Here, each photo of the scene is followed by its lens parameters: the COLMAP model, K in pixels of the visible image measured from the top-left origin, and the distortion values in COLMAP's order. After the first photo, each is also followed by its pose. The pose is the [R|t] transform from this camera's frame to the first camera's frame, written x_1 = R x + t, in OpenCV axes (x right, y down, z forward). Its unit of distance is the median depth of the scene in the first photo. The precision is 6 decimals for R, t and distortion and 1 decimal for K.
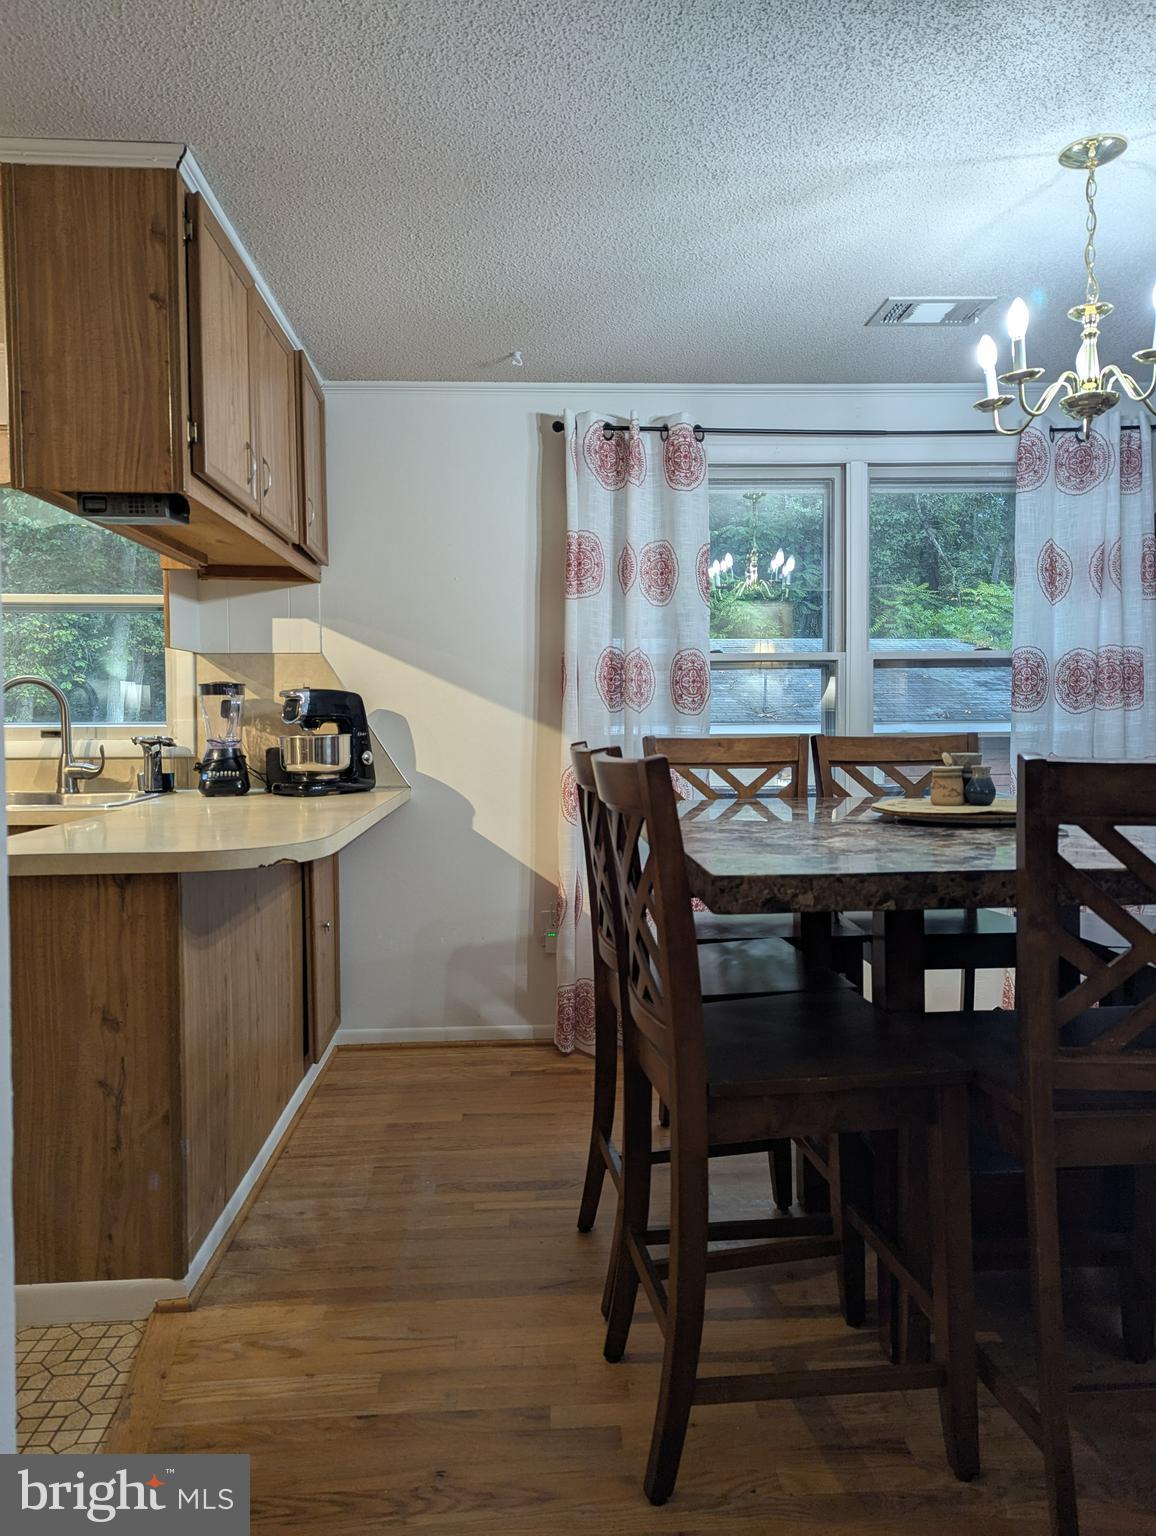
lens RADIAL K [[1071.1, 0, 587.9], [0, 1071.1, 763.6], [0, 0, 1]] dist [0.069902, -0.064805]
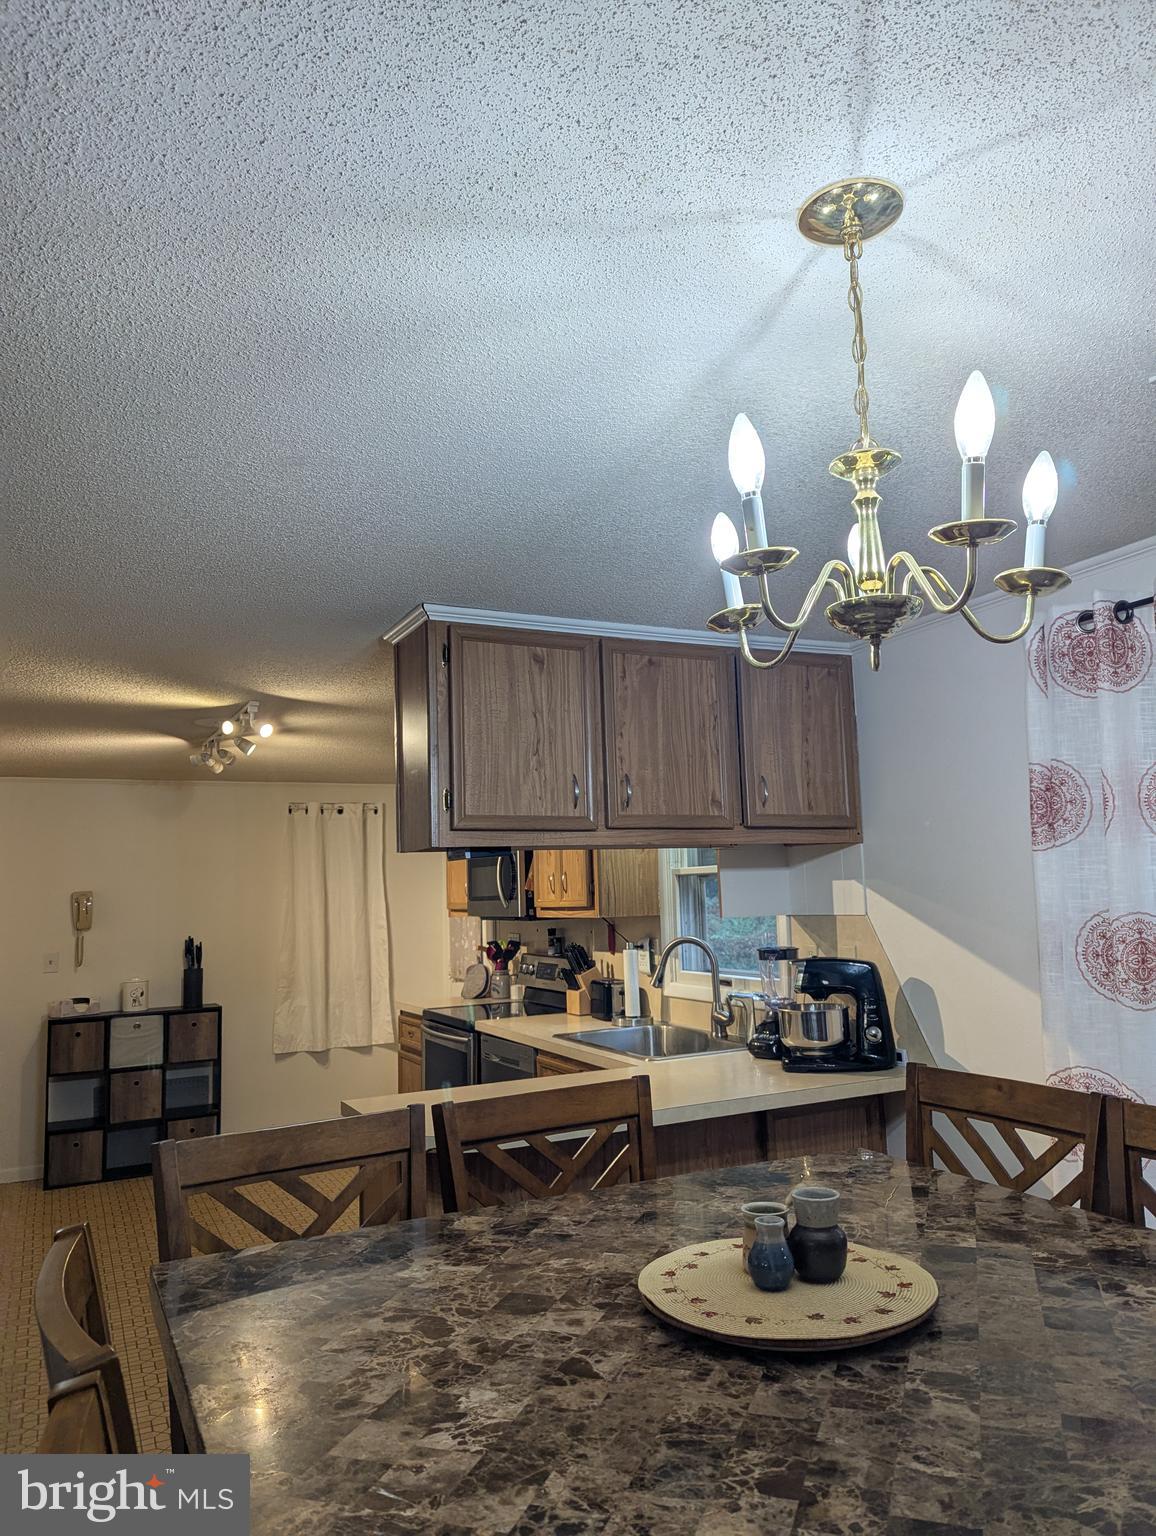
lens RADIAL K [[1078.6, 0, 596.6], [0, 1078.6, 772.5], [0, 0, 1]] dist [0.055242, -0.065455]
pose [[0.390185, -0.117476, -0.913211, 0.565489], [-0.011648, 0.991118, -0.132475, -0.100637], [0.920663, 0.062326, 0.385351, 0.437910]]
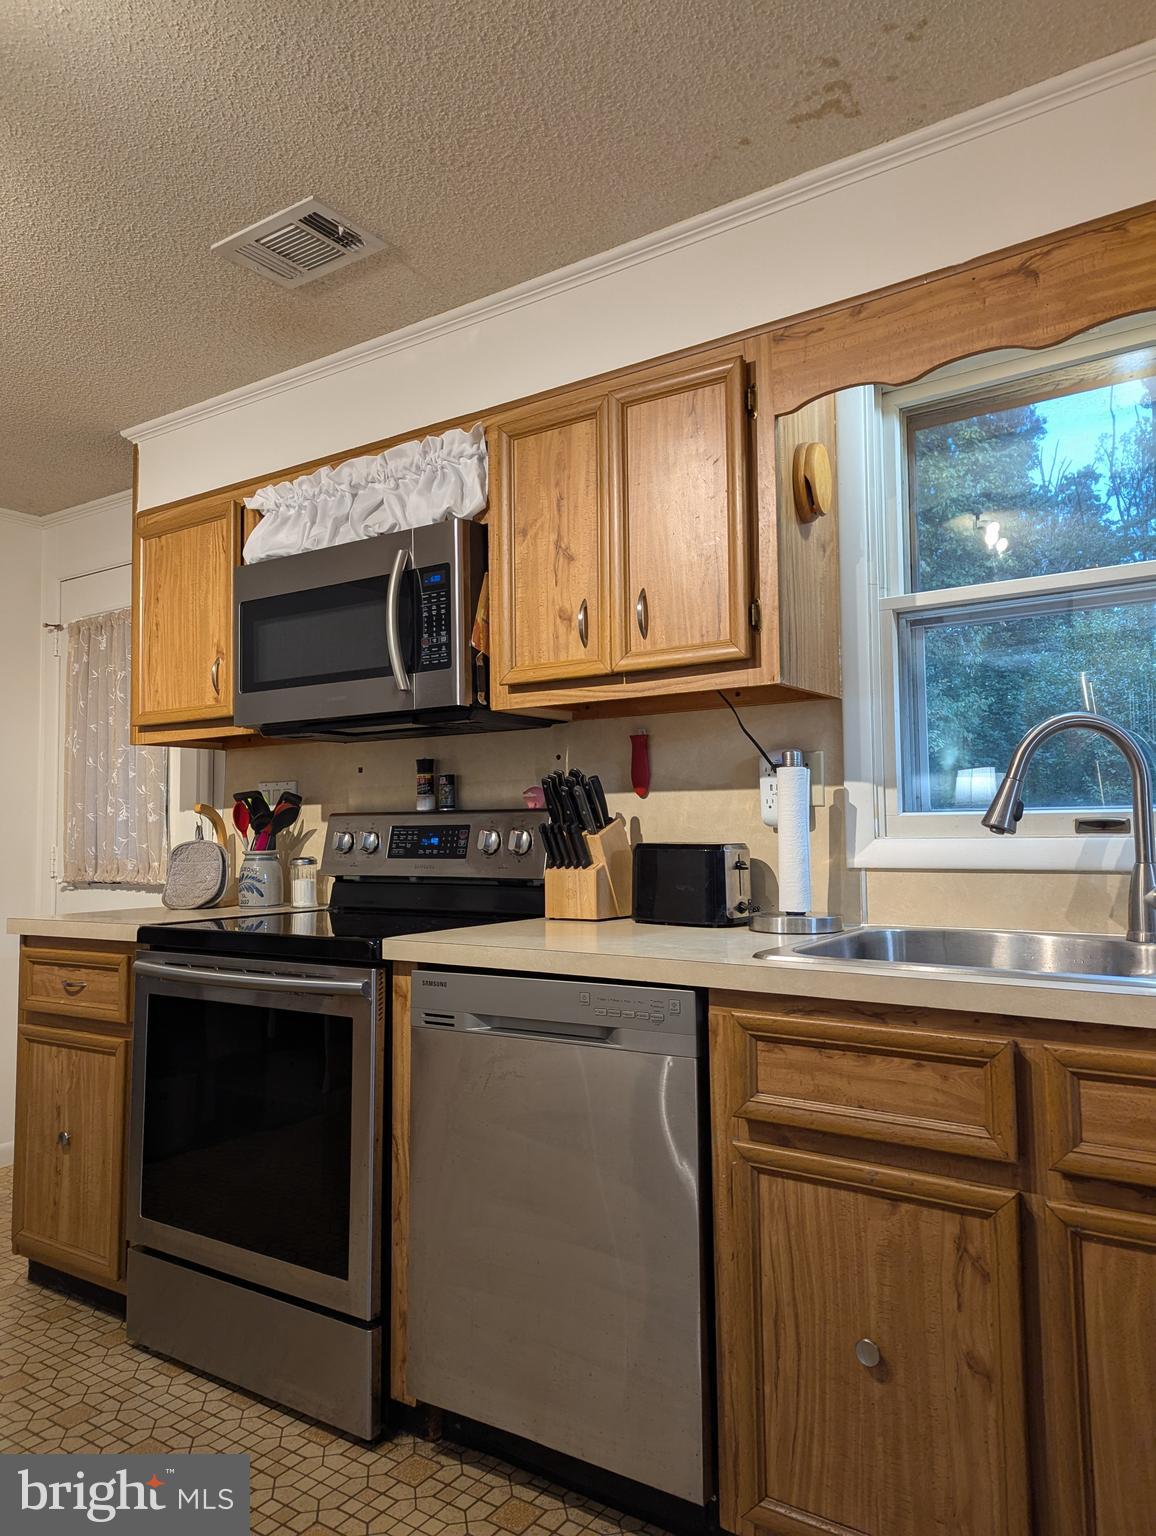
lens RADIAL K [[1071.1, 0, 587.9], [0, 1071.1, 763.6], [0, 0, 1]] dist [0.069902, -0.064805]
pose [[0.790228, -0.047716, -0.610953, -0.397430], [-0.016892, 0.994889, -0.099550, -0.000512], [0.612580, 0.088988, 0.785383, 0.463520]]
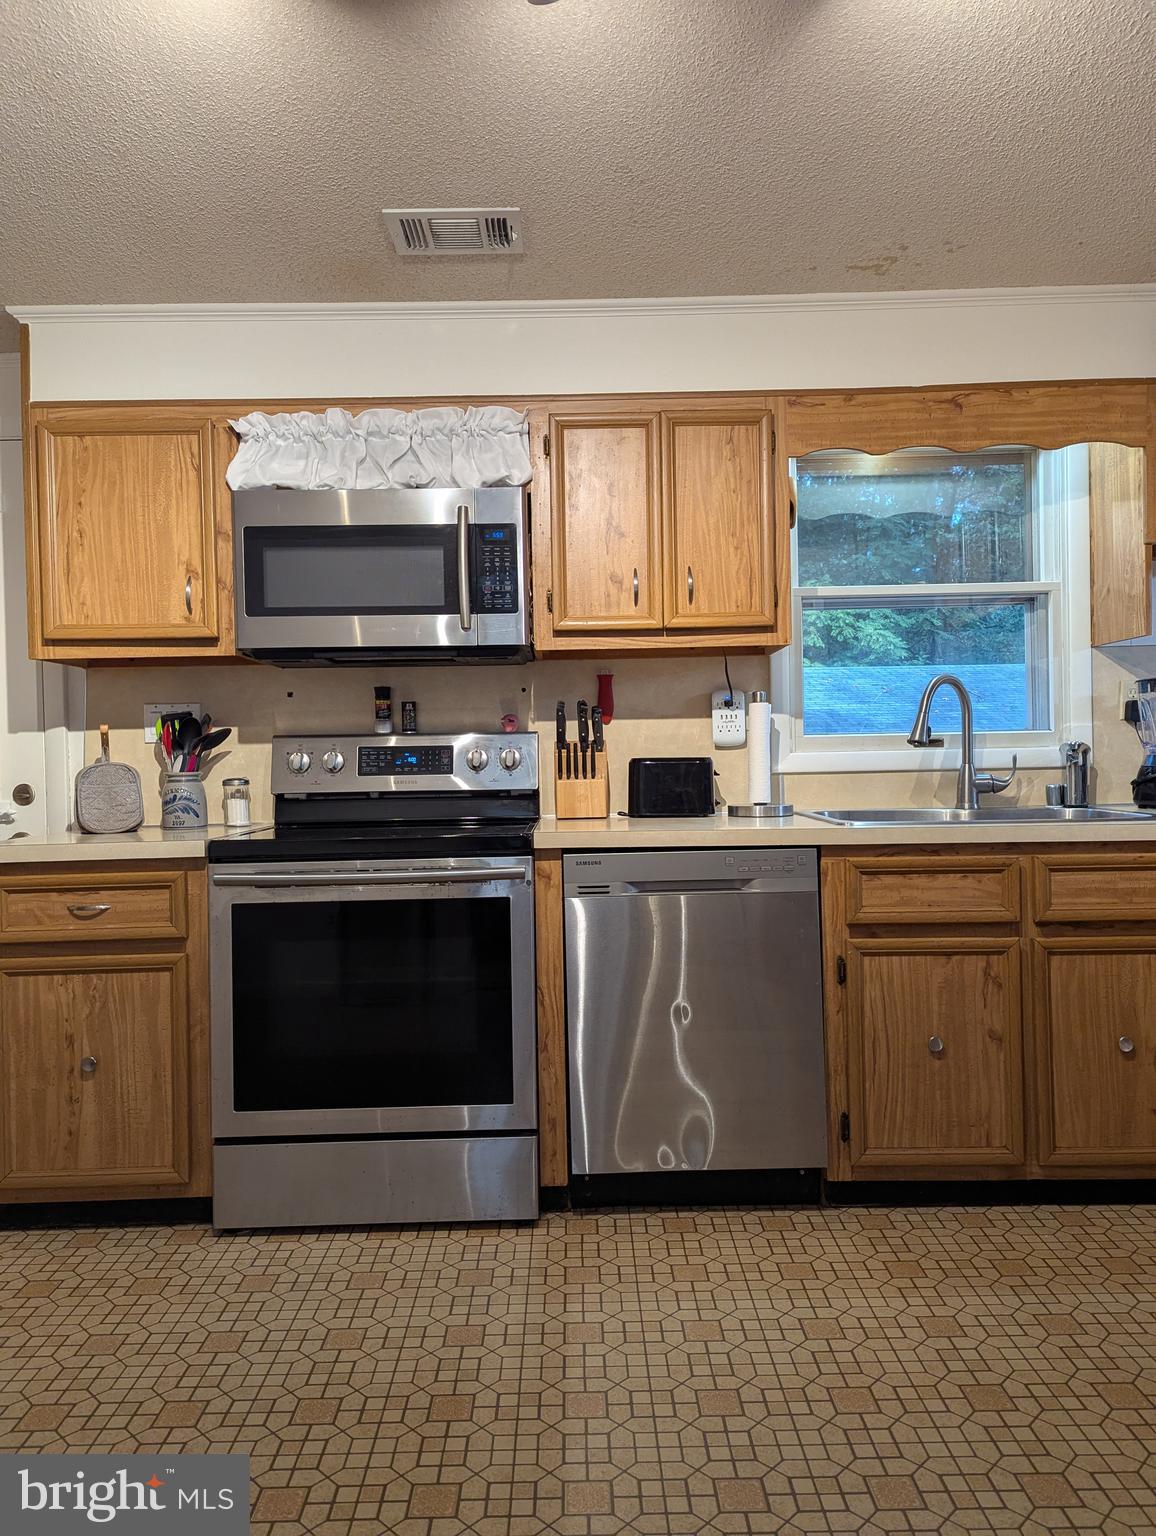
lens RADIAL K [[1067.0, 0, 578.0], [0, 1067.0, 768.0], [0, 0, 1]] dist [0.067987, -0.064265]
pose [[0.998501, -0.019278, -0.051233, -0.779910], [0.017278, 0.999082, -0.039202, 0.023095], [0.051942, 0.038258, 0.997917, 0.143955]]
